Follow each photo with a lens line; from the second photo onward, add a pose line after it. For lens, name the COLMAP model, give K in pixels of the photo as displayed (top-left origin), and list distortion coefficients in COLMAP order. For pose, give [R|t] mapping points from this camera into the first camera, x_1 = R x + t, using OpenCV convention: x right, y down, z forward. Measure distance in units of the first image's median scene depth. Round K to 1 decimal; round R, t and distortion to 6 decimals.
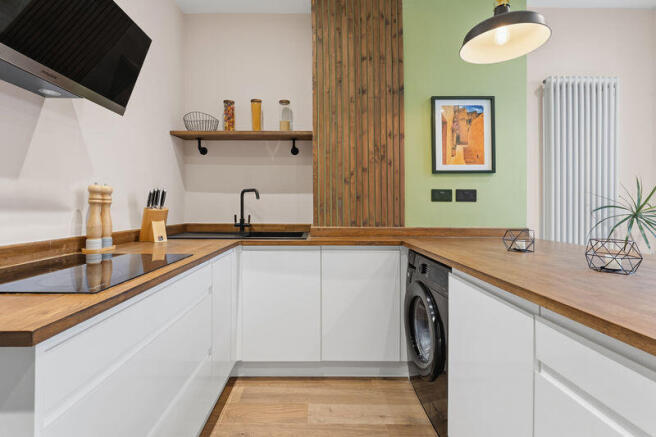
lens RADIAL K [[293.1, 0, 326.5], [0, 293.1, 208.6], [0, 0, 1]] dist [-0.000128, -0.000002]
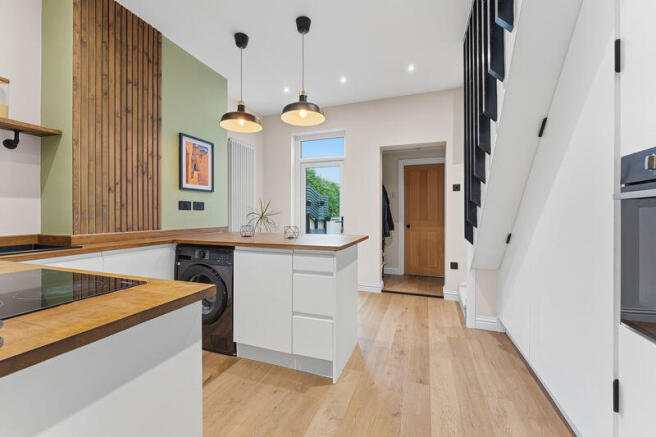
lens RADIAL K [[272.8, 0, 325.3], [0, 272.8, 214.2], [0, 0, 1]] dist [0.001273, -0.000116]
pose [[0.340468, -0.004068, 0.940247, -0.599094], [0.001305, 0.999992, 0.003854, -0.008298], [-0.940255, -0.000085, 0.340471, -0.063213]]
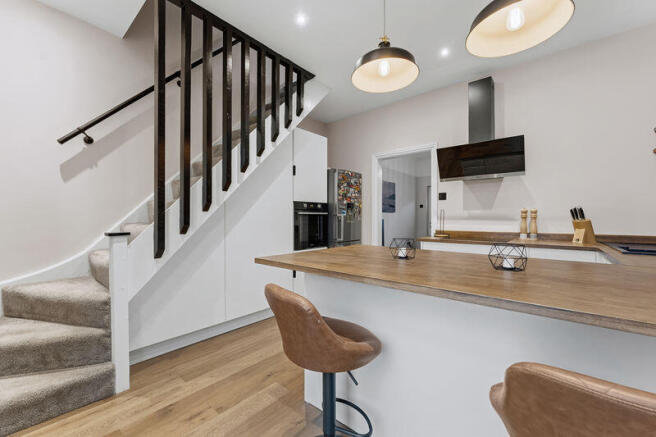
lens RADIAL K [[265.5, 0, 328.6], [0, 265.5, 219.0], [0, 0, 1]] dist [-0.000652, -0.000208]
pose [[-0.642050, -0.004688, -0.766648, 1.105918], [-0.005055, 0.999985, -0.001881, 0.002989], [0.766646, 0.002668, -0.642065, 0.767889]]
